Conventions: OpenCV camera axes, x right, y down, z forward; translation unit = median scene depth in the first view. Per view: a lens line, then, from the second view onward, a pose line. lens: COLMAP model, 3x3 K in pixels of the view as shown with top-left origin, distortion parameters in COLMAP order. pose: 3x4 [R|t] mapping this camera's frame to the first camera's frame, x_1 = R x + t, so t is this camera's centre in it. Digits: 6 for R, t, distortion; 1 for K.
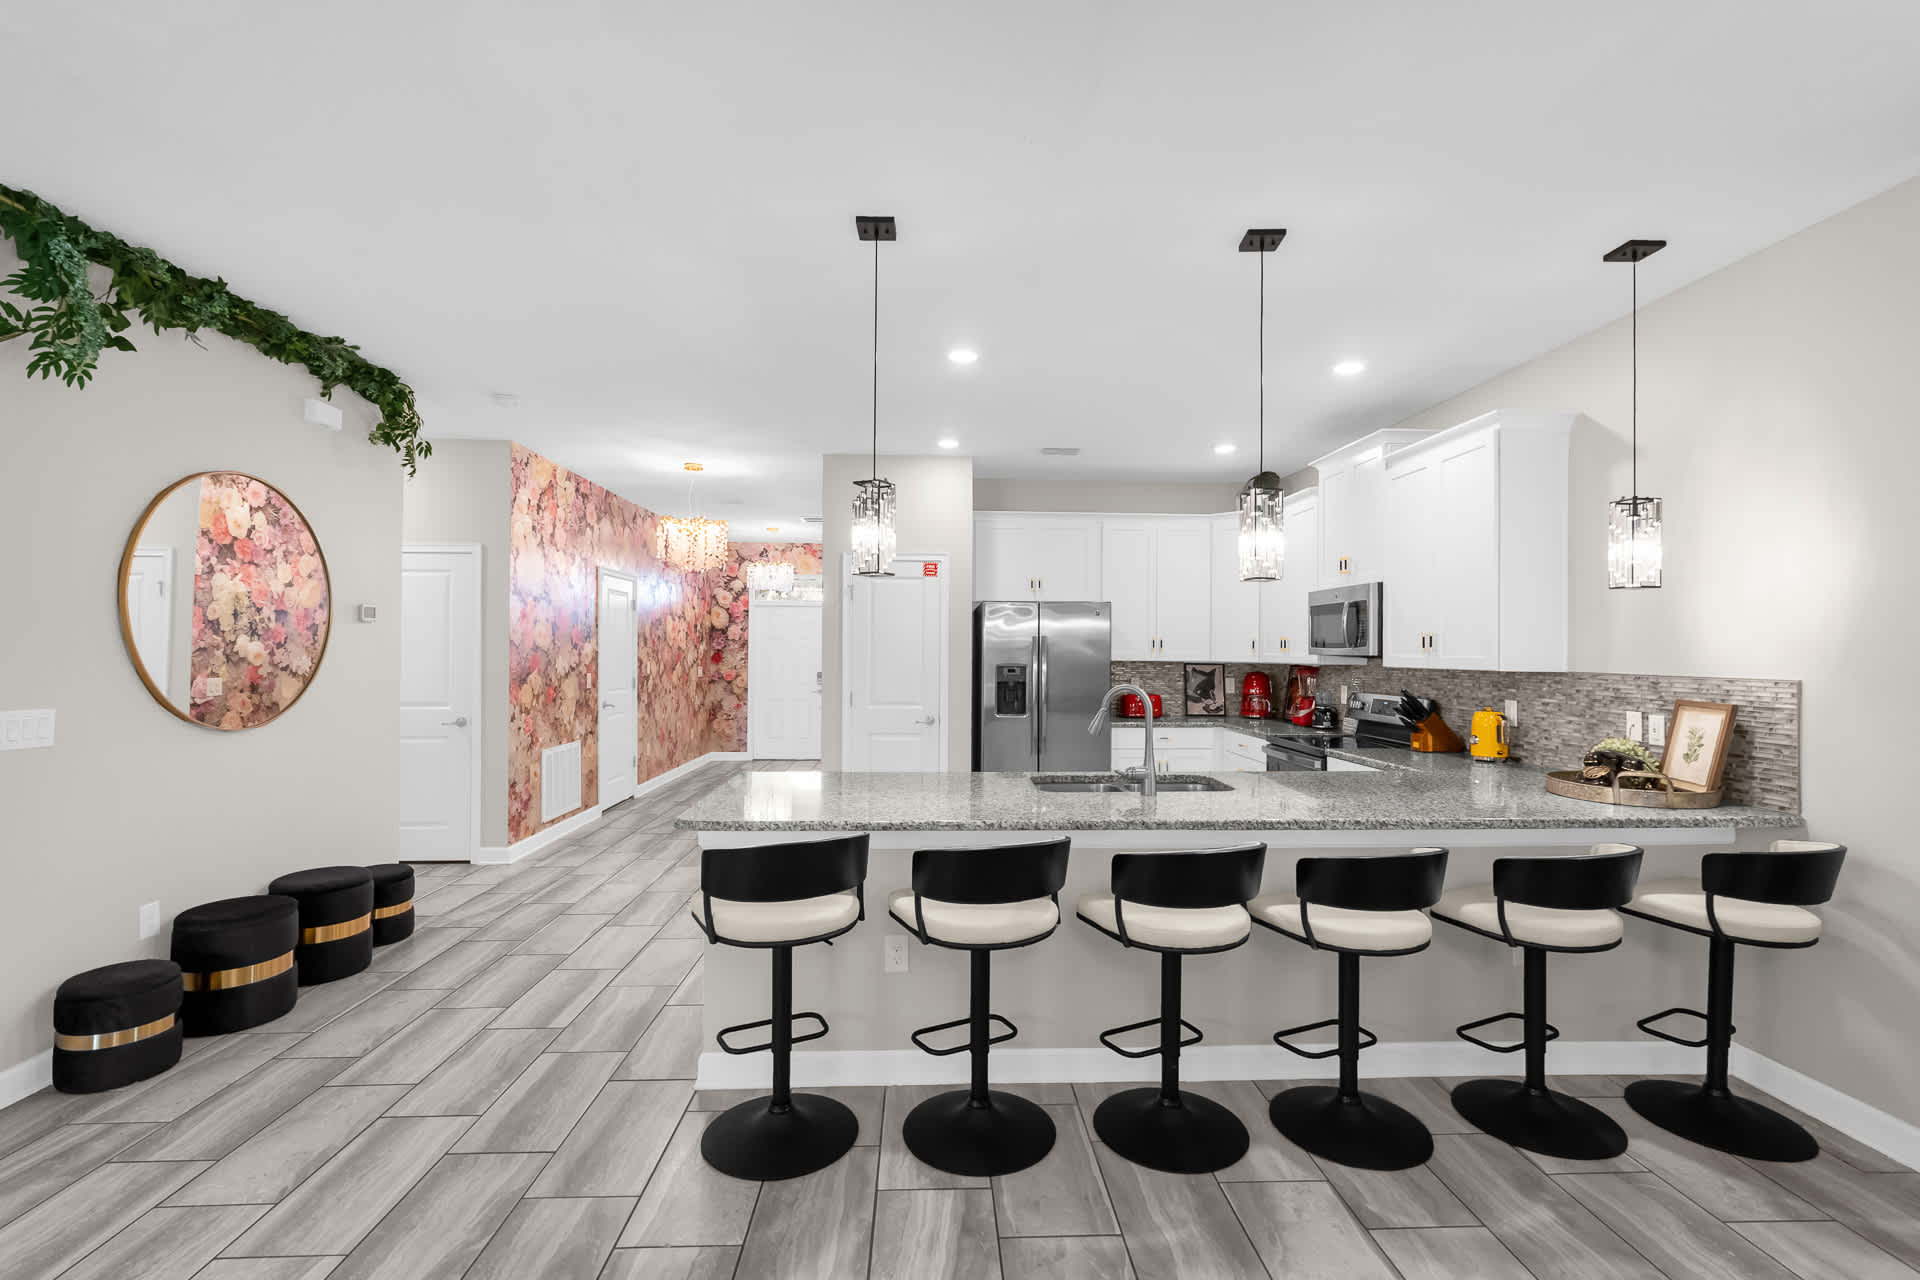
lens RADIAL K [[851.9, 0, 972.0], [0, 851.9, 638.1], [0, 0, 1]] dist [0.002656, -0.000333]
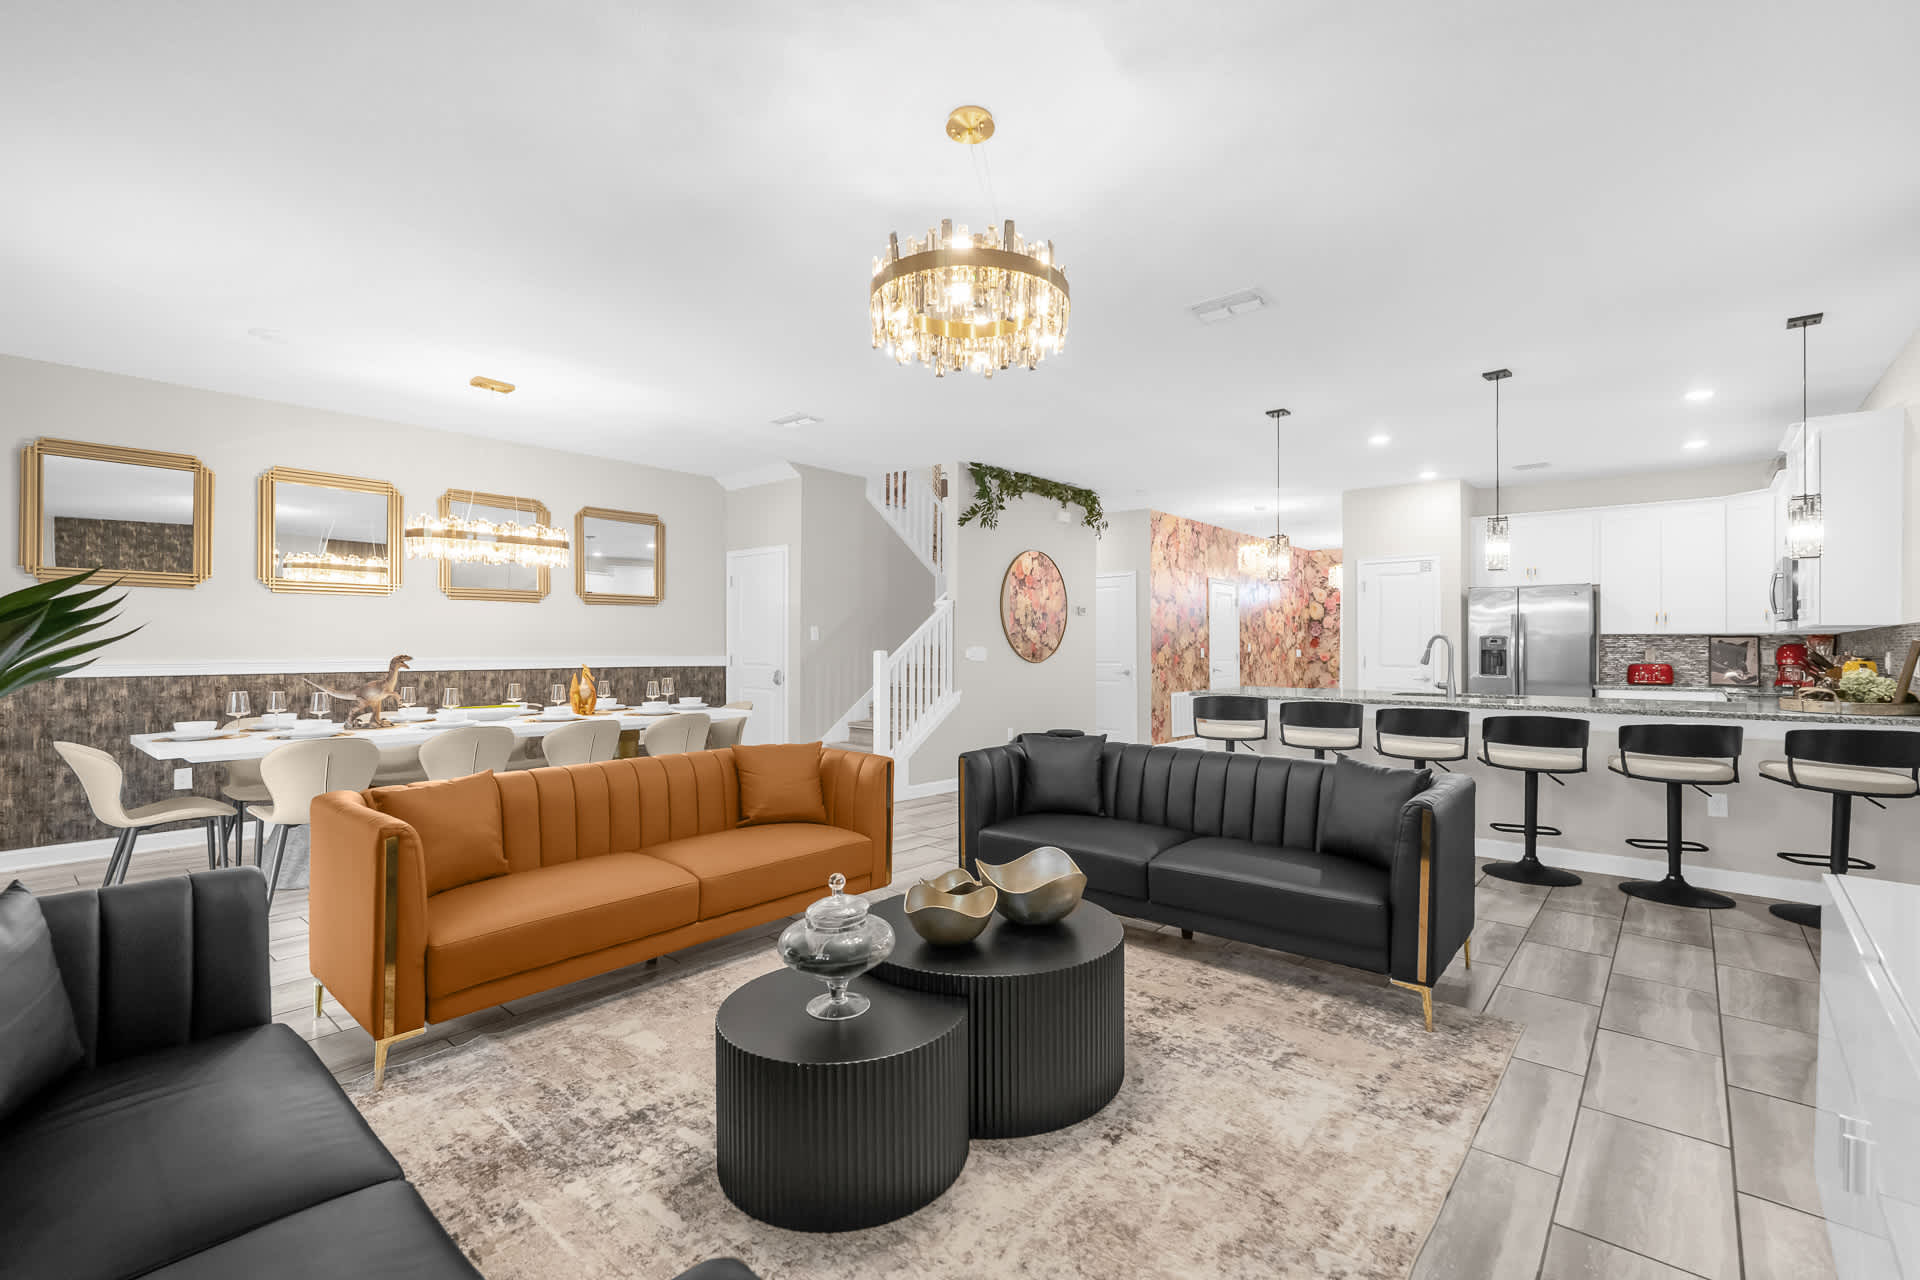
lens RADIAL K [[851.9, 0, 966.6], [0, 851.9, 644.2], [0, 0, 1]] dist [0.002656, -0.000333]
pose [[0.724856, -0.006155, -0.688873, 0.336866], [0.010097, 0.999948, 0.001689, 0.030945], [0.688826, -0.008180, 0.724881, -0.453440]]
